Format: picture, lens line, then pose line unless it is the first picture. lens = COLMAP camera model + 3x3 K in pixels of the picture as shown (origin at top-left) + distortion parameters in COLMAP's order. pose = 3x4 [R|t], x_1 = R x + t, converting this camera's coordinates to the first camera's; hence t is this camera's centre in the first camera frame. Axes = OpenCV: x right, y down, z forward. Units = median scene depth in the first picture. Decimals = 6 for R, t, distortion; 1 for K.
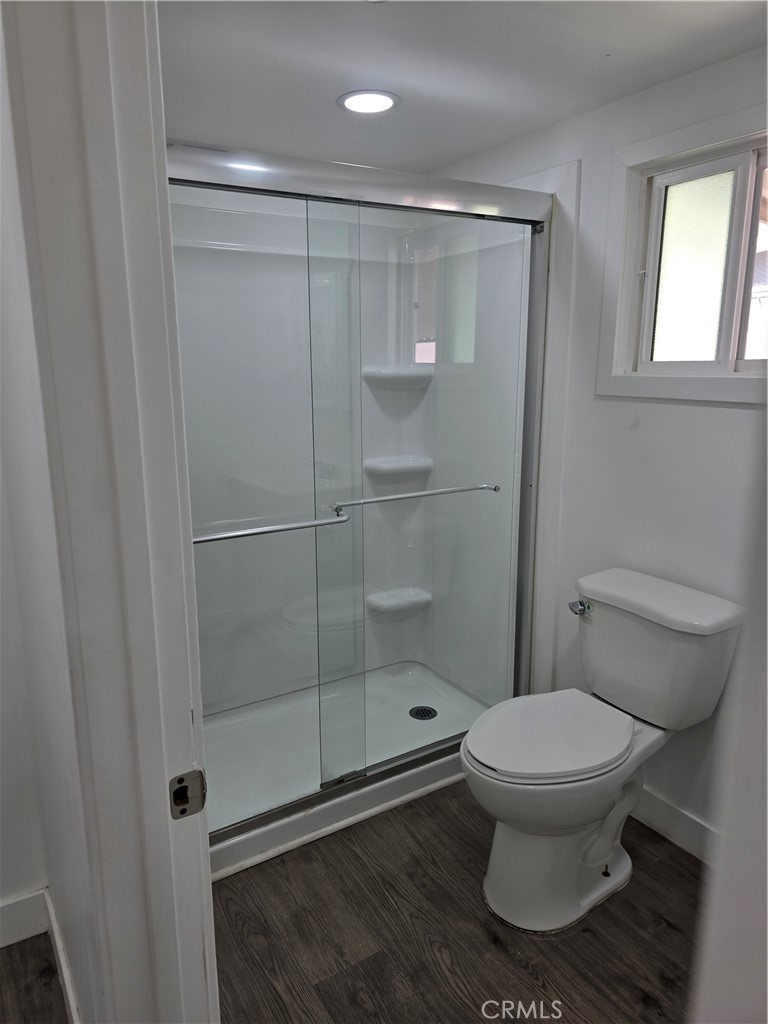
lens RADIAL K [[696.7, 0, 371.5], [0, 696.7, 516.8], [0, 0, 1]] dist [0.096071, -0.095020]
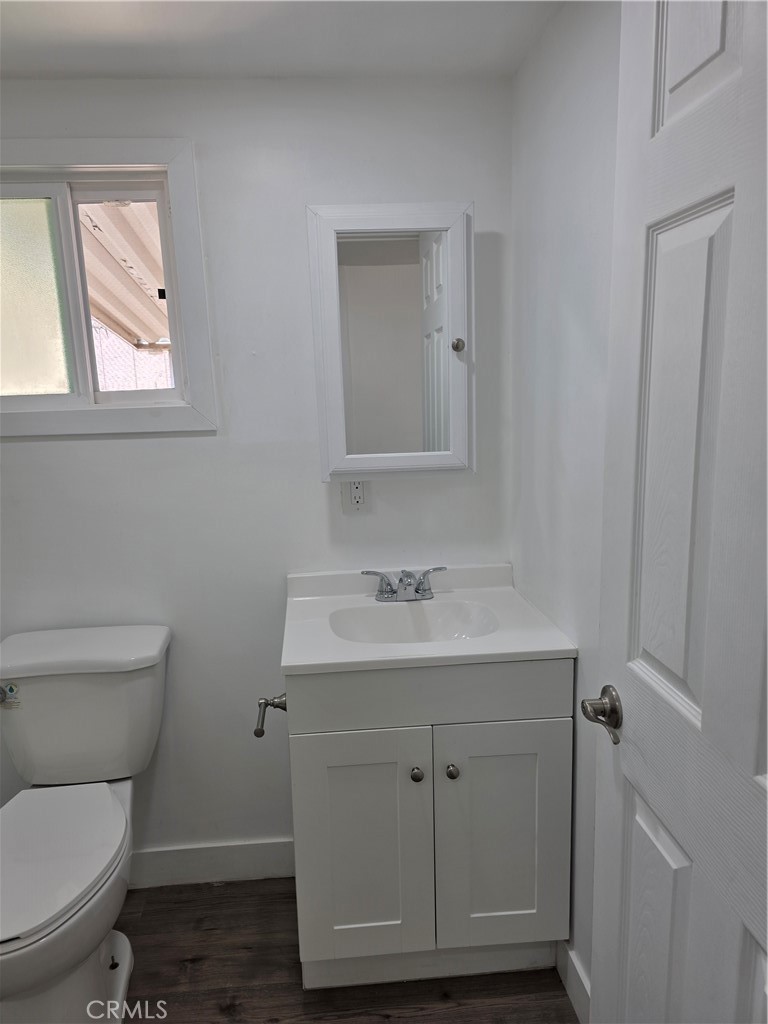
lens RADIAL K [[696.7, 0, 371.5], [0, 696.7, 516.8], [0, 0, 1]] dist [0.096071, -0.095020]
pose [[0.445209, -0.183179, 0.876490, -0.199368], [0.226010, 0.970146, 0.087952, -0.046473], [-0.866434, 0.158938, 0.473318, 0.204868]]
